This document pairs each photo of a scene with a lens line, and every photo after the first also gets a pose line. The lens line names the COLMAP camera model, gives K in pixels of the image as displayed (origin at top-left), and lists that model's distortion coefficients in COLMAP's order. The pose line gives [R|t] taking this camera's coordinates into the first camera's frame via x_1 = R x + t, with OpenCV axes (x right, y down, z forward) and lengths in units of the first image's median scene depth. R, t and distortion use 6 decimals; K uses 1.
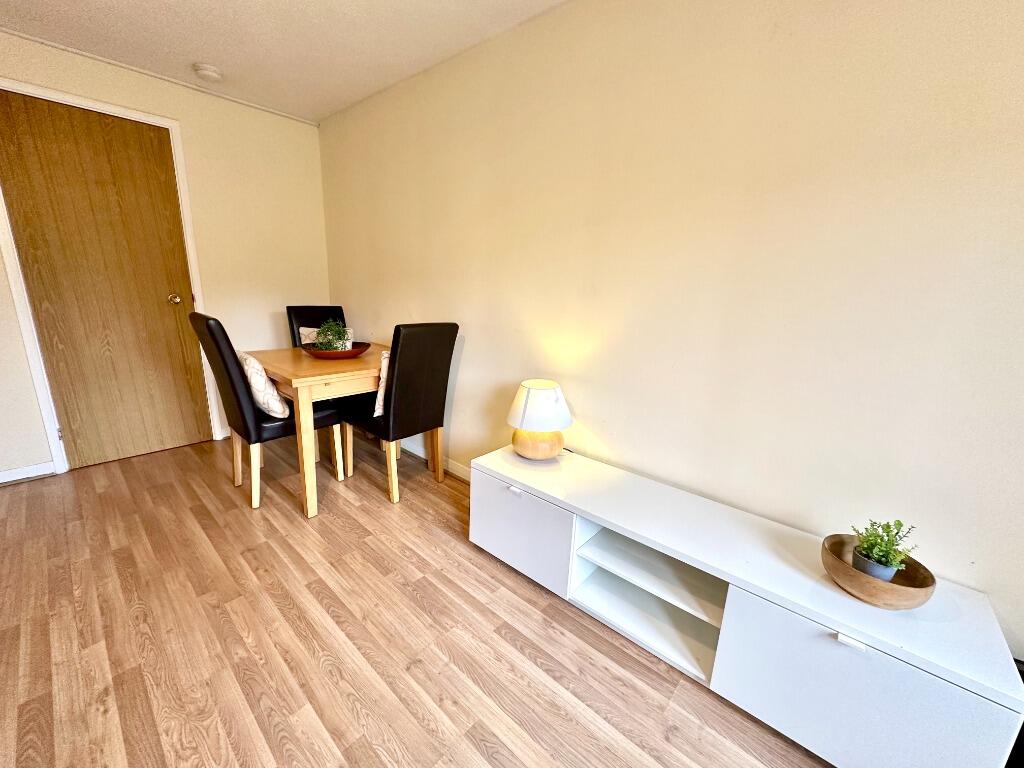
lens RADIAL K [[404.7, 0, 509.1], [0, 404.7, 384.2], [0, 0, 1]] dist [-0.001471, -0.001200]
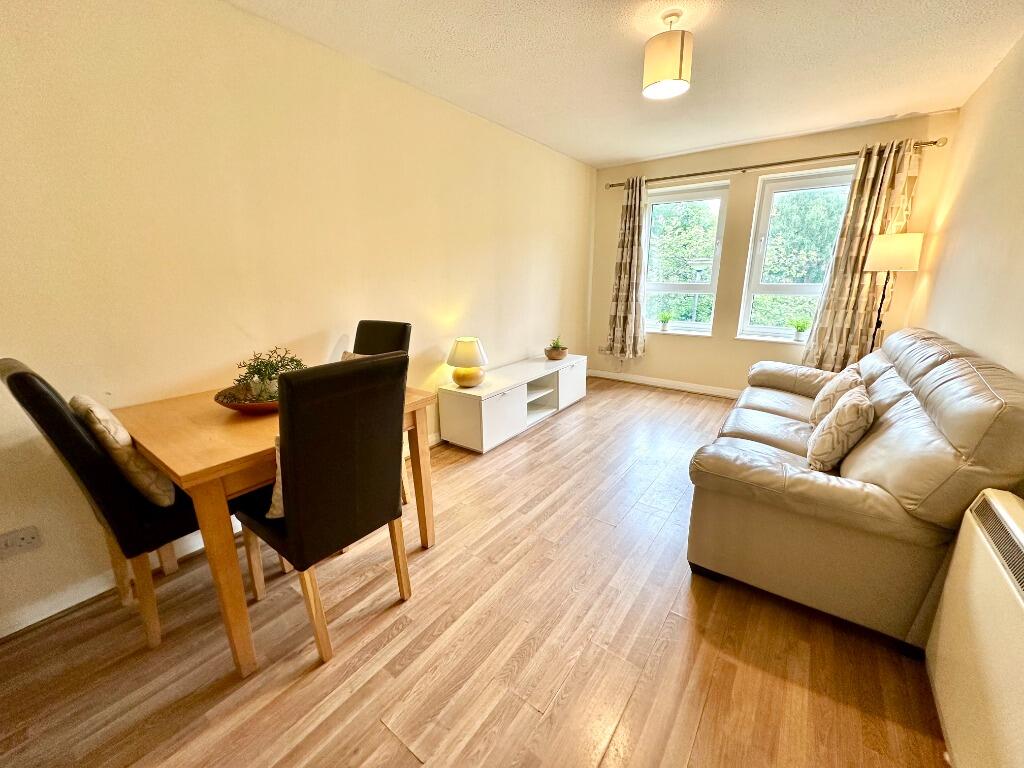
lens RADIAL K [[404.7, 0, 518.3], [0, 404.7, 378.3], [0, 0, 1]] dist [-0.001471, -0.001200]
pose [[-0.100507, -0.289372, 0.951925, -1.671561], [0.242551, 0.920777, 0.305513, -0.329816], [-0.964918, 0.261597, -0.022357, 0.956951]]
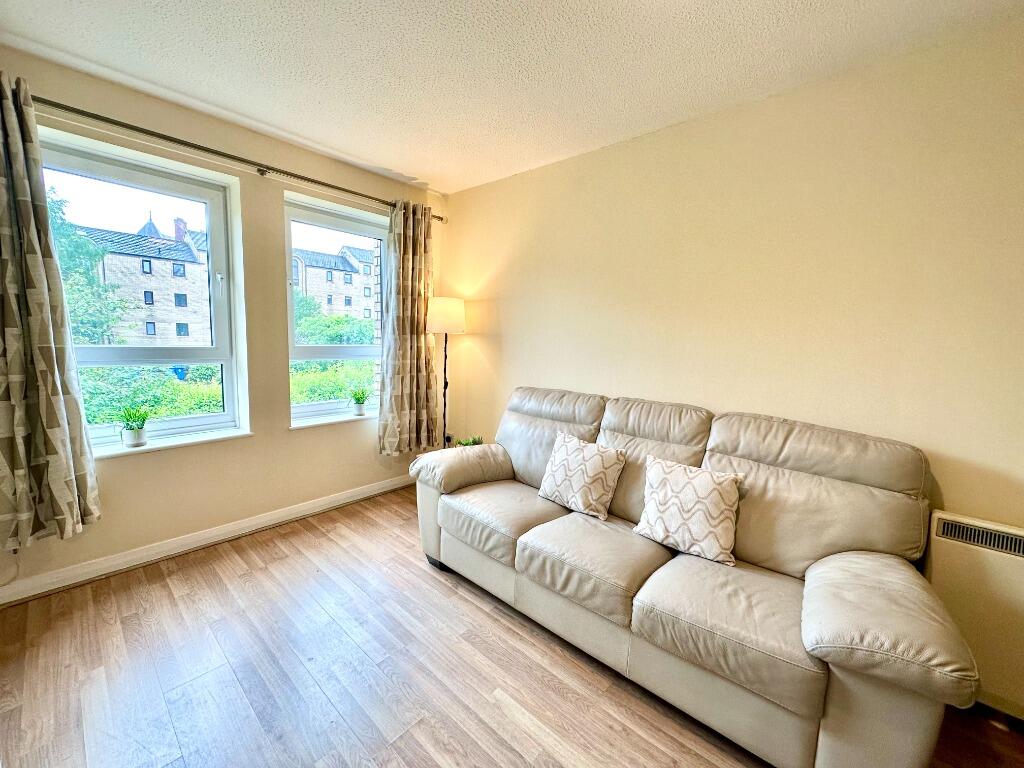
lens RADIAL K [[404.7, 0, 515.8], [0, 404.7, 385.6], [0, 0, 1]] dist [-0.001471, -0.001200]
pose [[-0.997301, -0.072626, -0.010821, -0.195543], [-0.071609, 0.929366, 0.362147, -0.278617], [-0.016245, 0.361945, -0.932058, 0.972622]]
